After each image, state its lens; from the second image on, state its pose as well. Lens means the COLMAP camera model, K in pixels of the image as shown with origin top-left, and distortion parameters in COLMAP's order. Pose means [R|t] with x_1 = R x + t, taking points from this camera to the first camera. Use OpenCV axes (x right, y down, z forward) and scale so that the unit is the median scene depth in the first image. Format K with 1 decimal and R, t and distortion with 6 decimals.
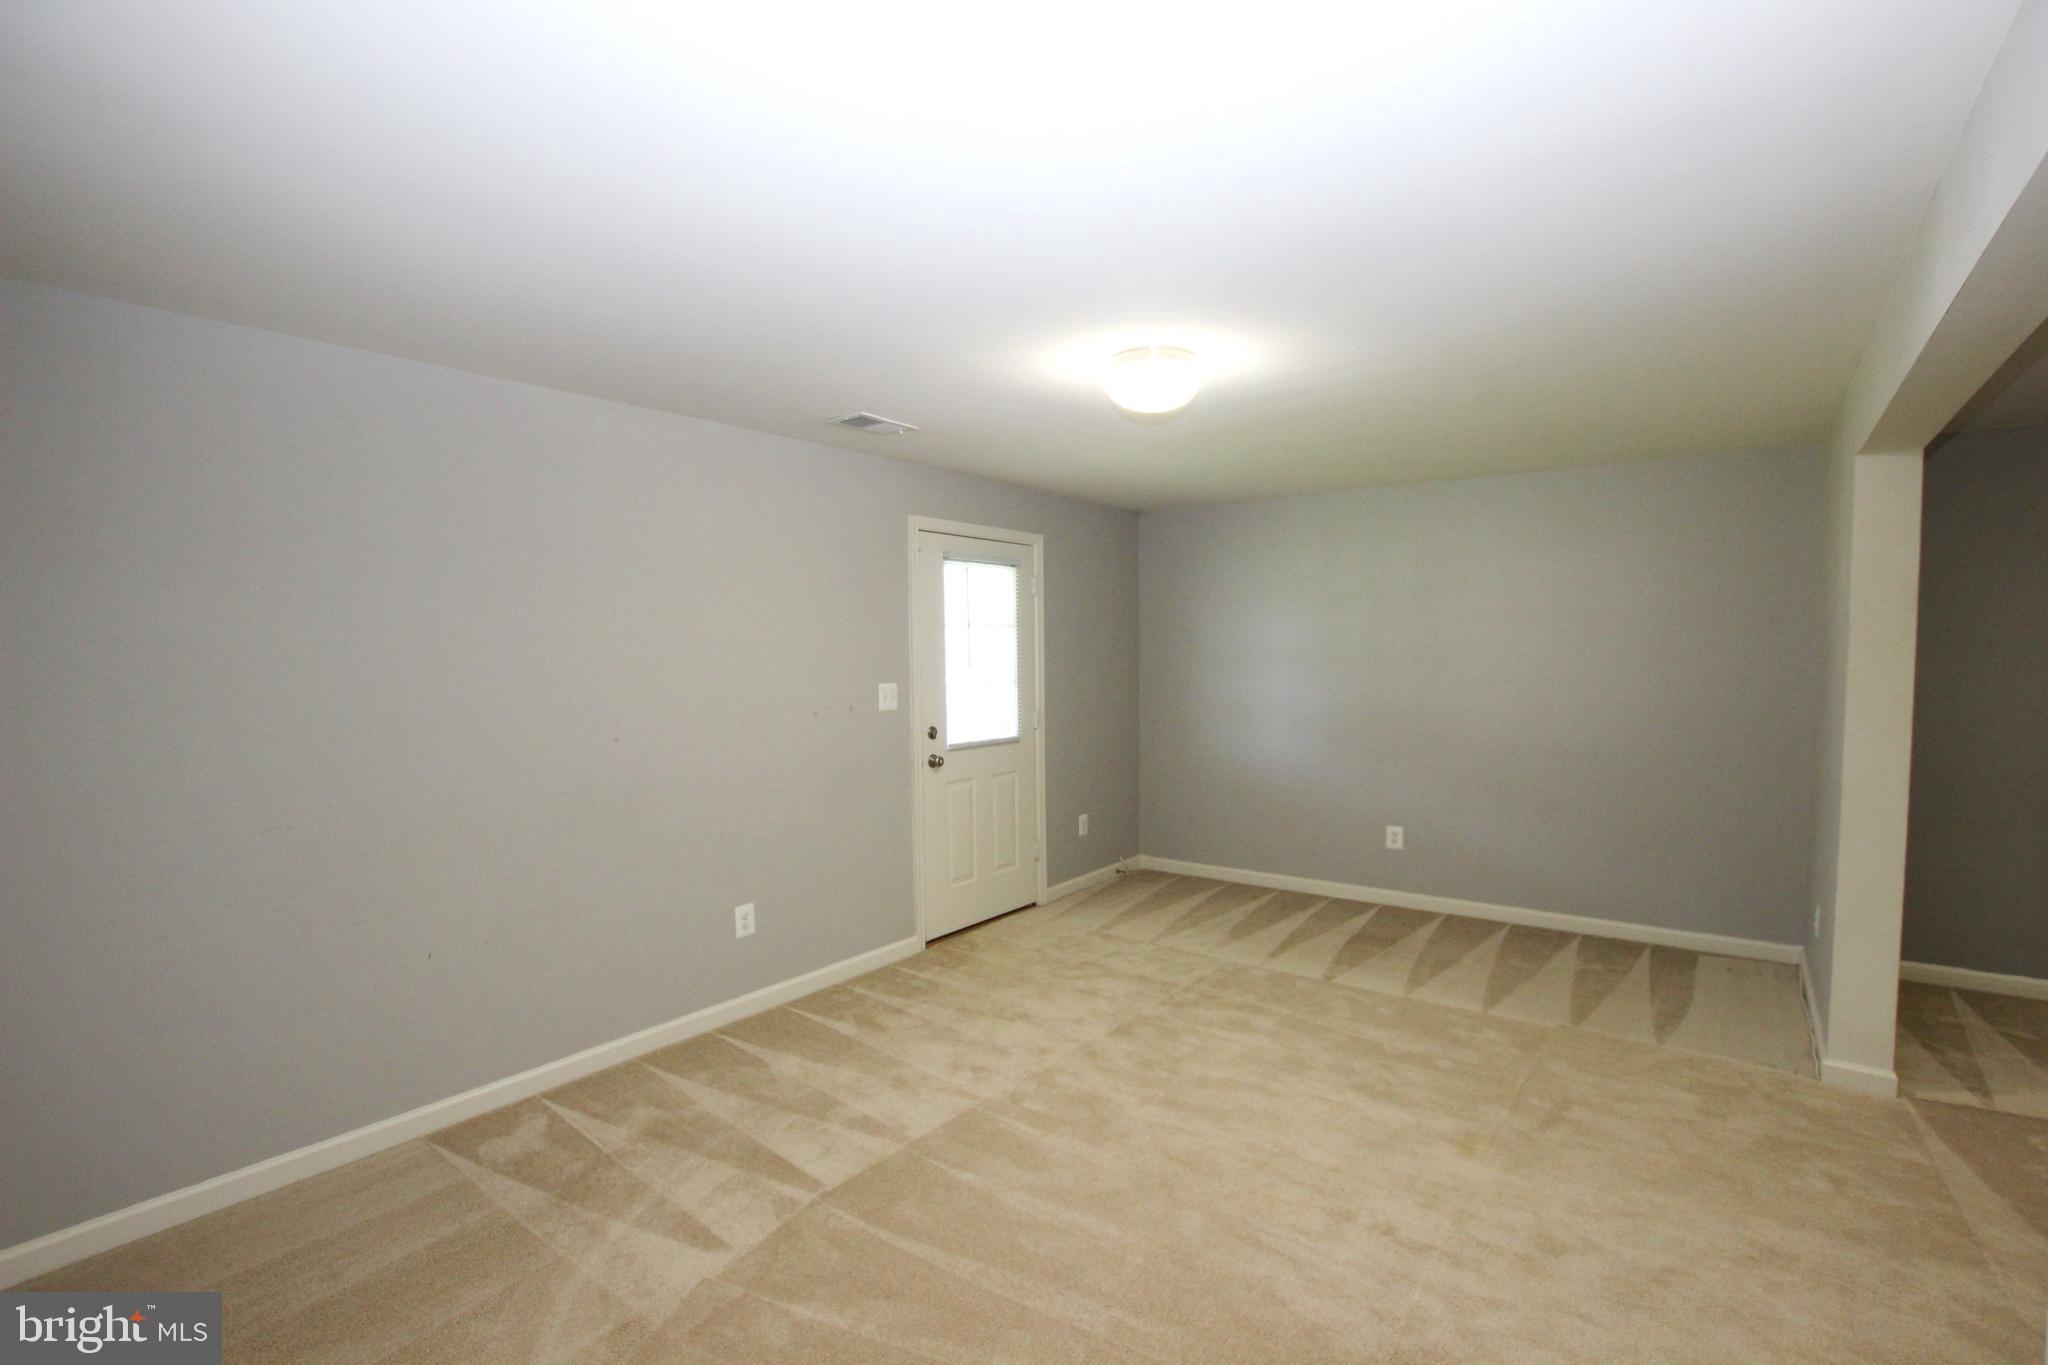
lens RADIAL K [[945.3, 0, 1036.8], [0, 945.3, 701.8], [0, 0, 1]] dist [-0.029058, 0.000112]
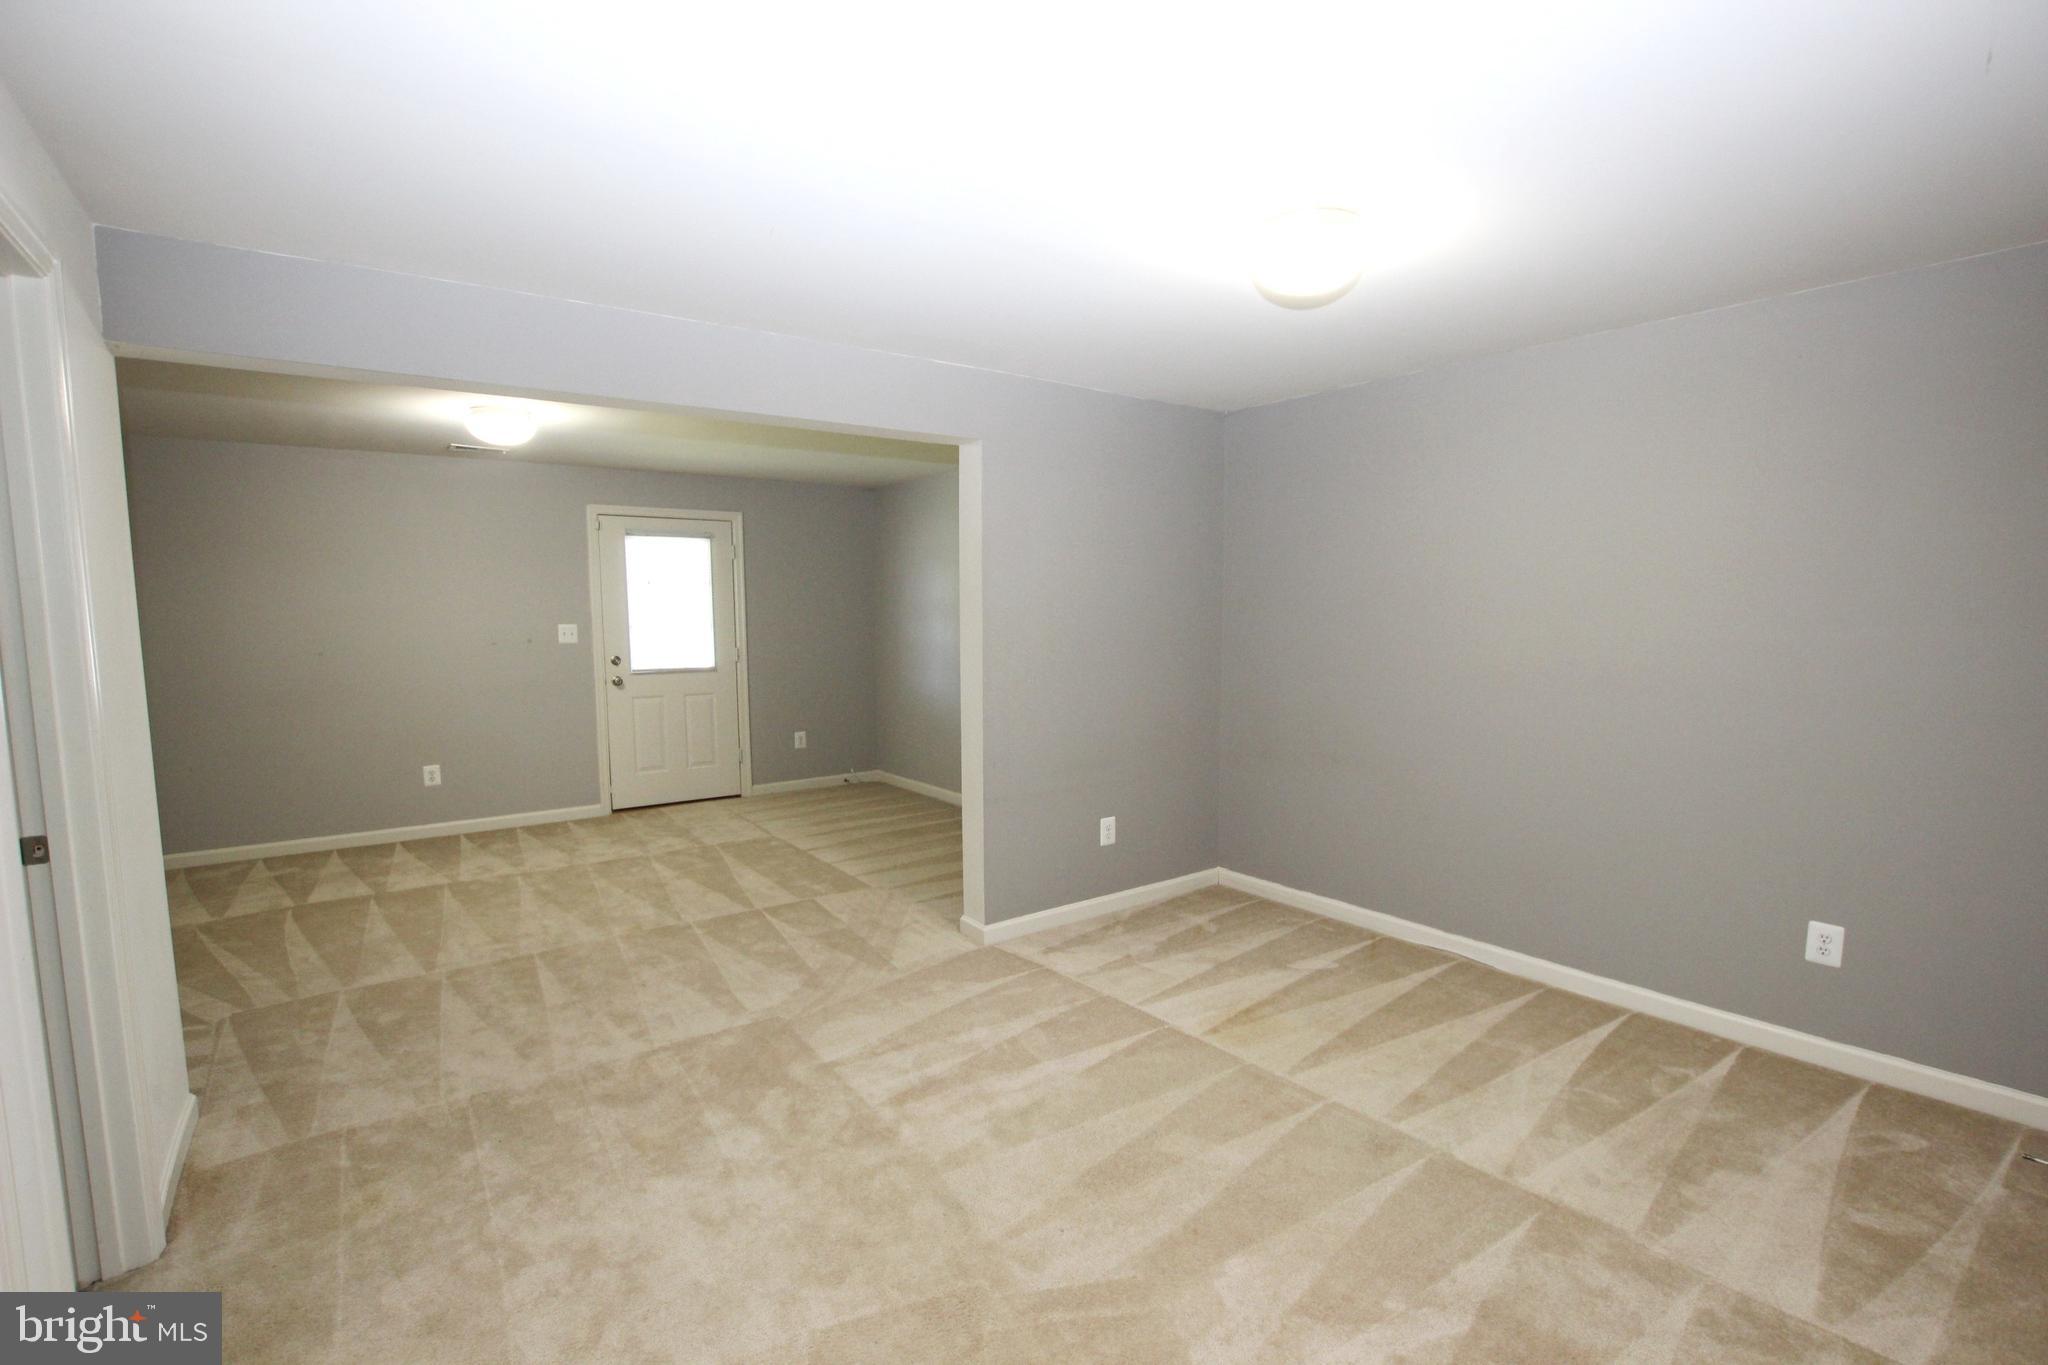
lens RADIAL K [[945.3, 0, 1036.8], [0, 945.3, 701.8], [0, 0, 1]] dist [-0.029058, 0.000112]
pose [[0.959104, 0.031901, -0.281251, 0.905471], [-0.019259, 0.998681, 0.047601, 0.016104], [0.282398, -0.040237, 0.958453, -0.157783]]
